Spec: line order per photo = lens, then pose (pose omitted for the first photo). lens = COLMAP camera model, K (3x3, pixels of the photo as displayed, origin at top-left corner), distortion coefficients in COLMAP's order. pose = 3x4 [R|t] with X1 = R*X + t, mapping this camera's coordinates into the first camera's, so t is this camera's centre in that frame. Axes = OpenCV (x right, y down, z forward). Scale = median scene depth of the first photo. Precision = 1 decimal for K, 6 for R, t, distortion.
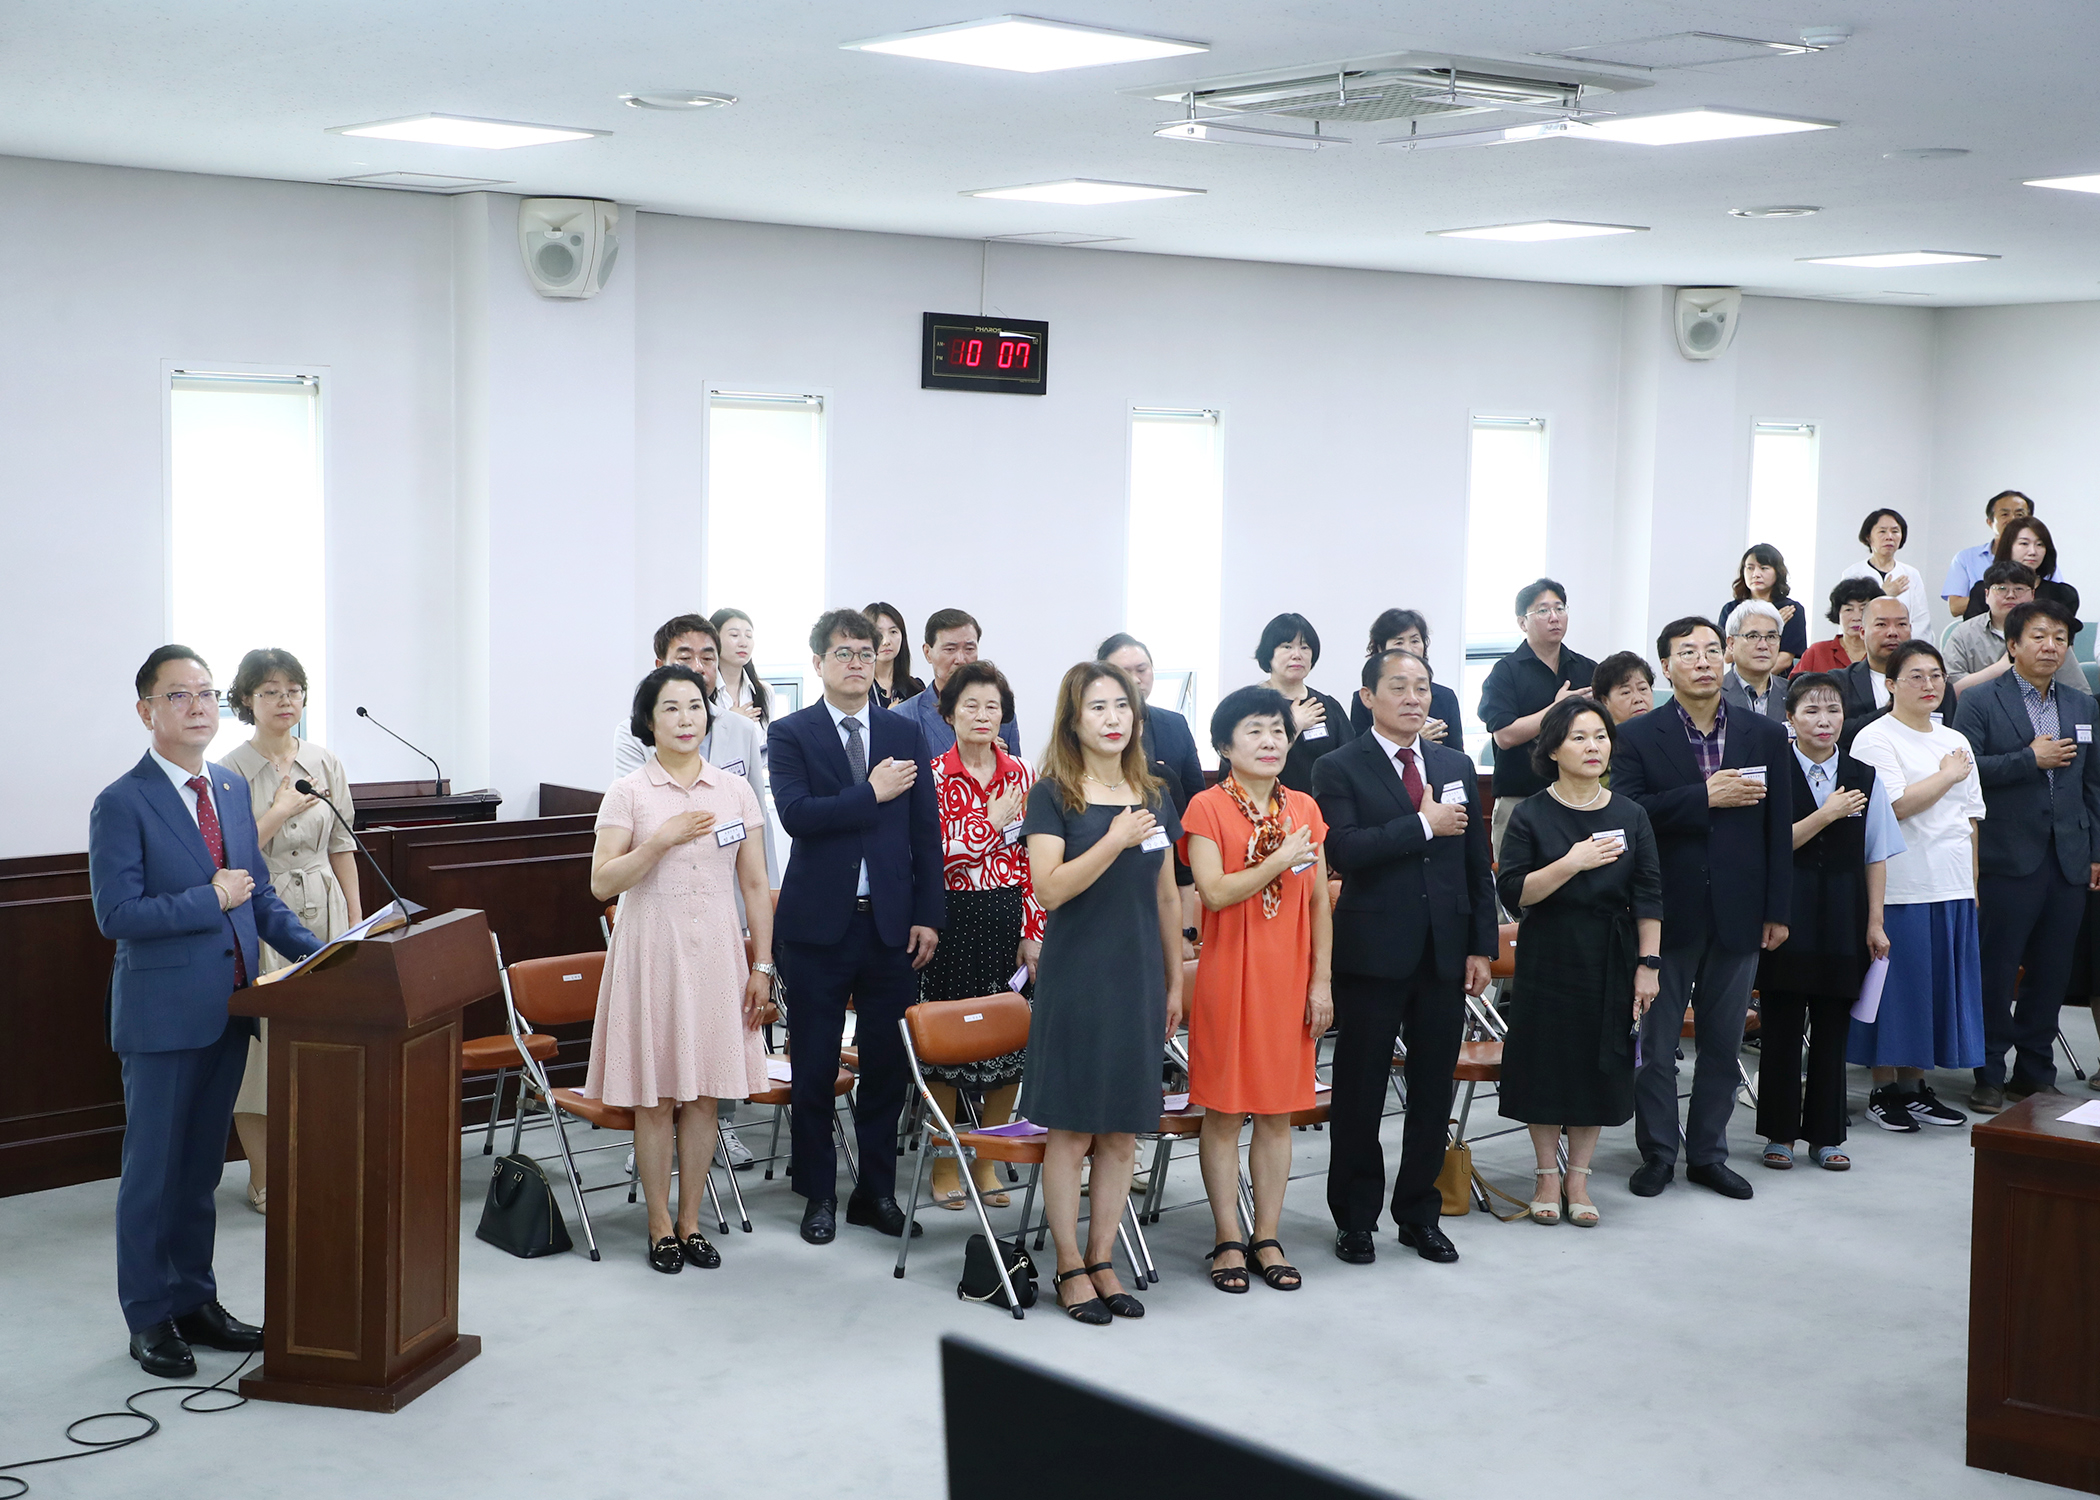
lens RADIAL K [[3146.4, 0, 1132.0], [0, 3146.4, 673.3], [0, 0, 1]] dist [0.237347, 0.000000]
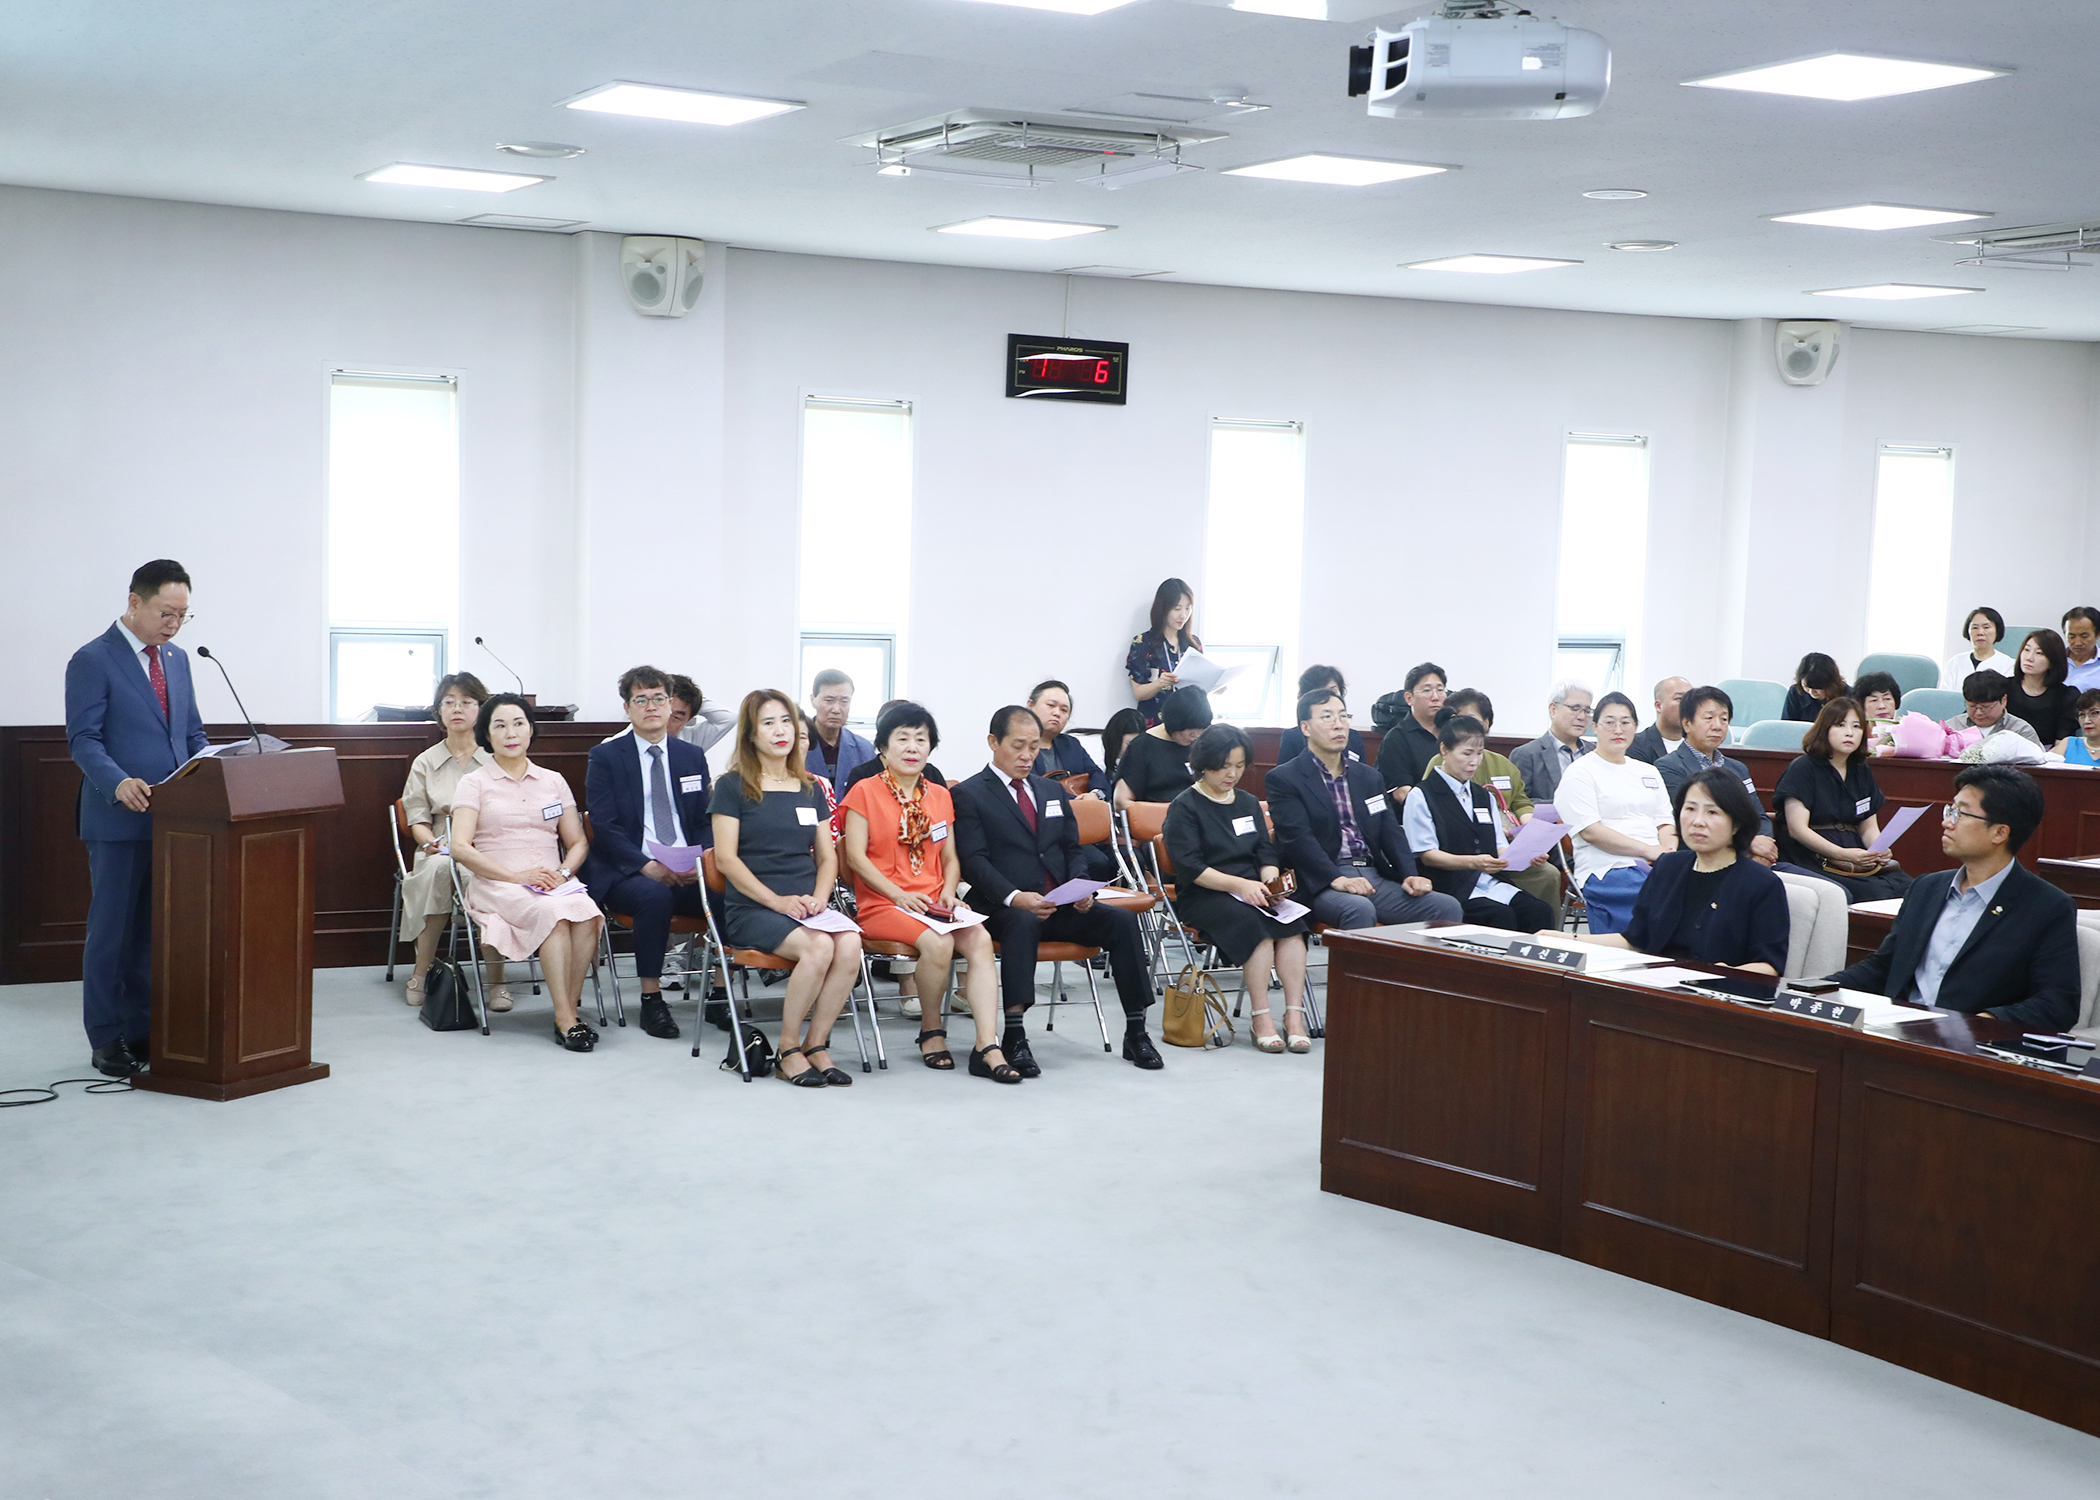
lens RADIAL K [[2854.6, 0, 1052.9], [0, 2854.6, 735.1], [0, 0, 1]] dist [0.184482, 0.000000]
pose [[0.983287, 0.030680, -0.179456, 0.190710], [-0.027745, 0.999437, 0.018839, 0.021867], [0.179933, -0.013545, 0.983586, -0.089507]]
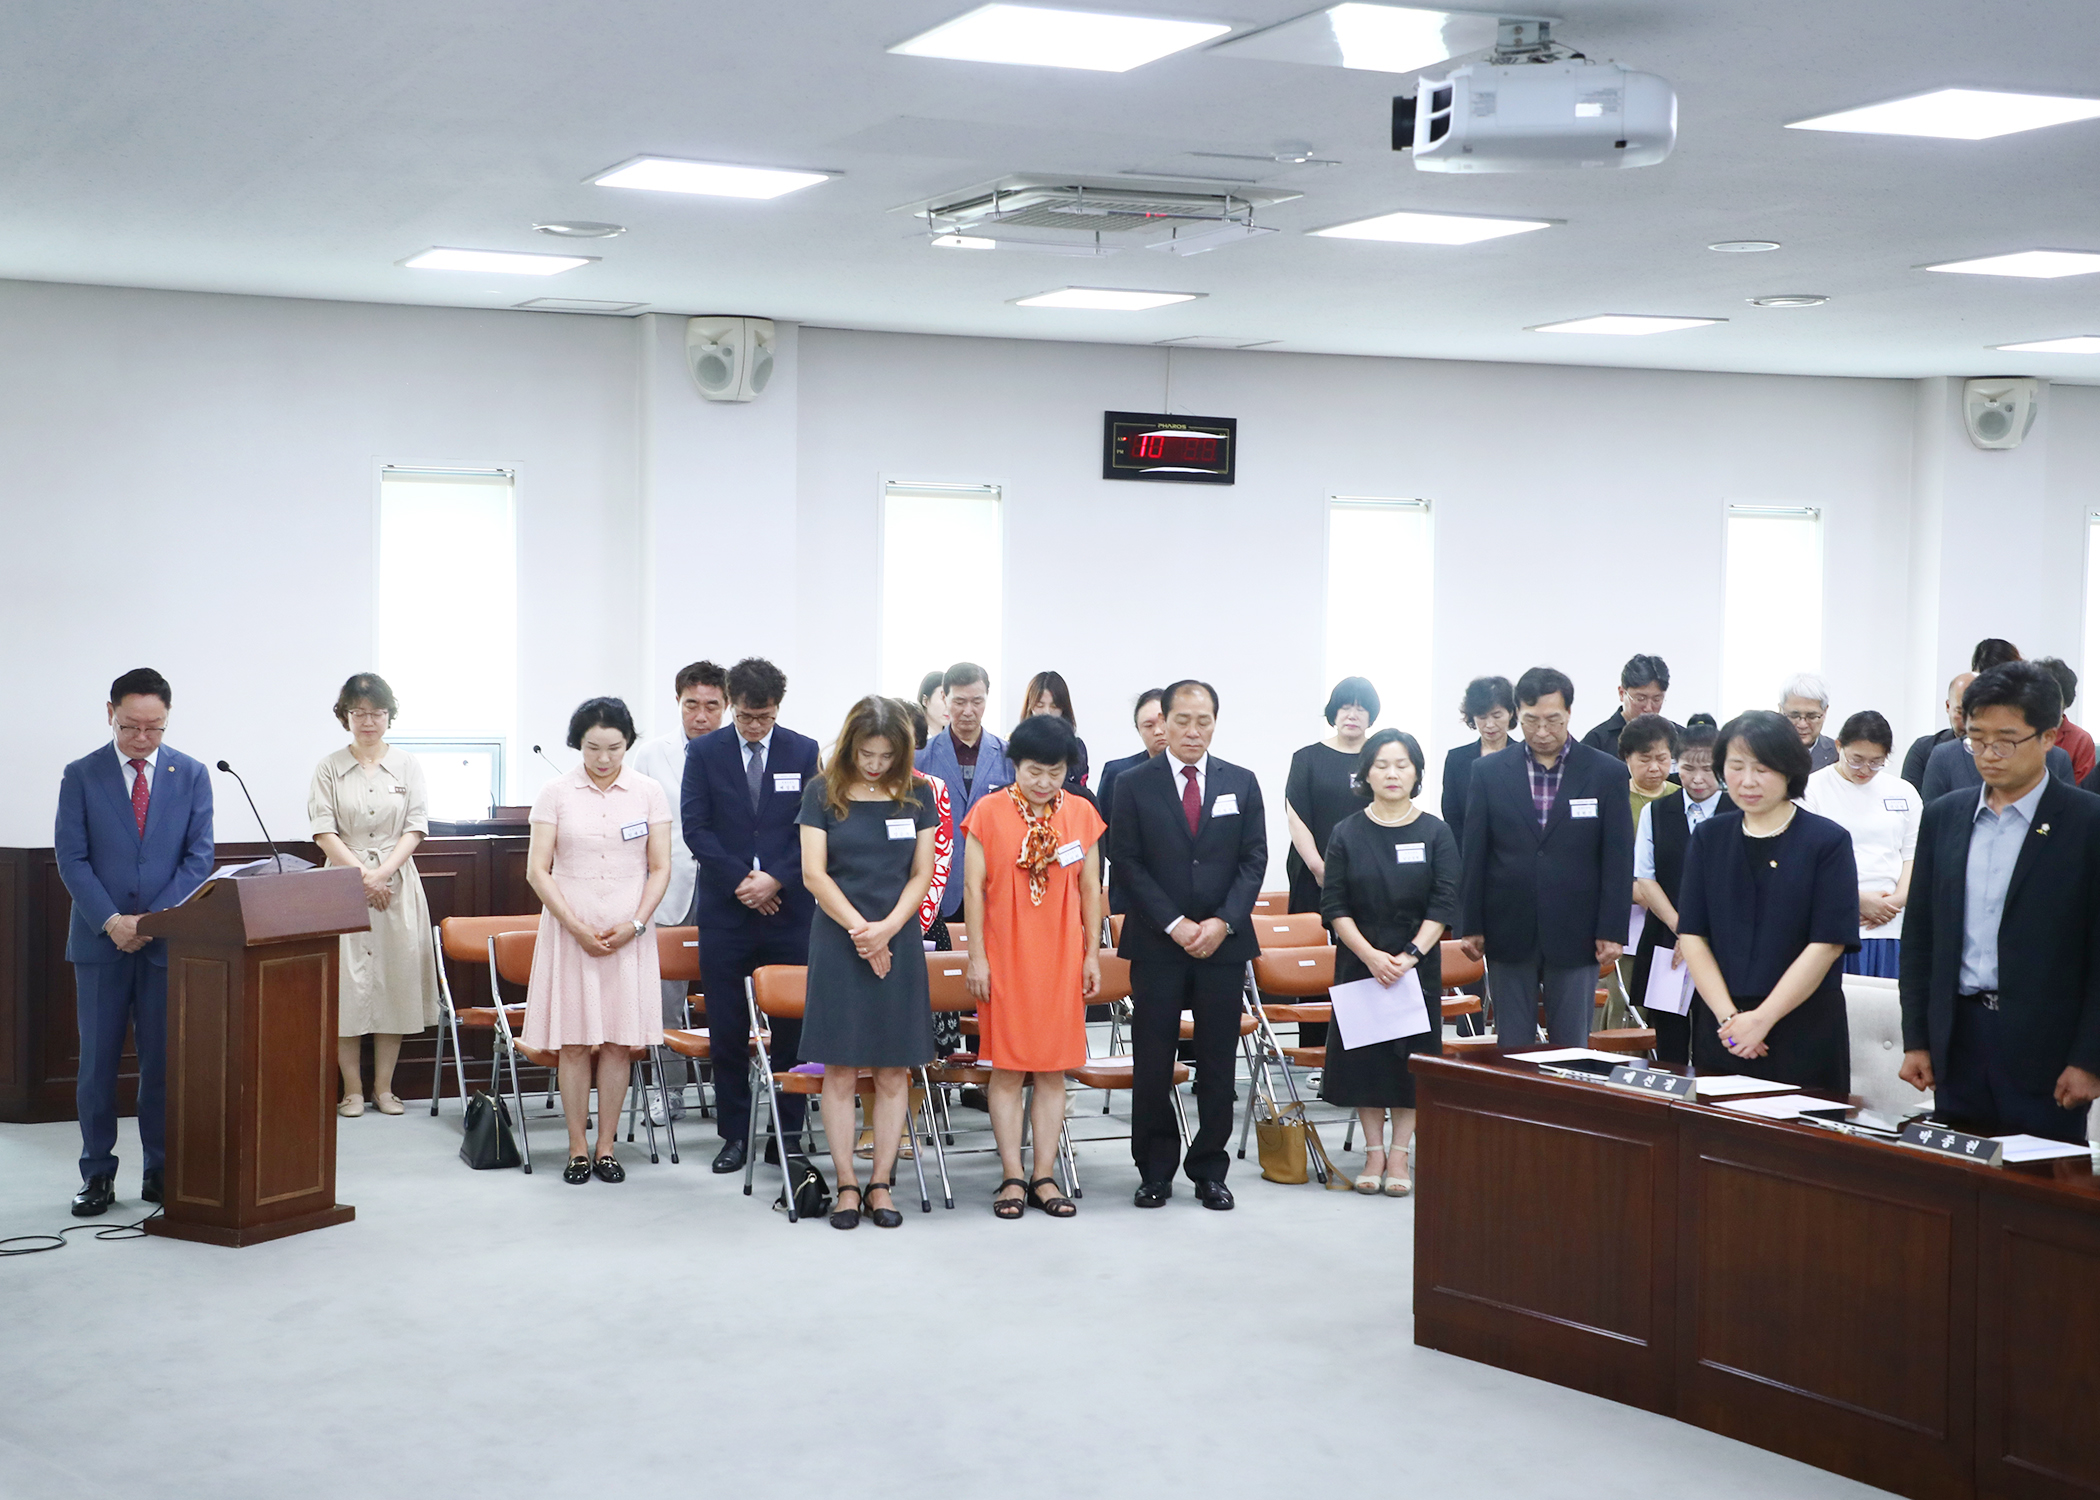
lens RADIAL K [[3083.5, 0, 1002.1], [0, 3083.5, 724.5], [0, 0, 1]] dist [0.220336, 0.000000]
pose [[0.970250, 0.010738, -0.241866, 0.207785], [-0.015572, 0.999715, -0.018085, 0.021269], [0.241603, 0.021313, 0.970141, -0.085093]]
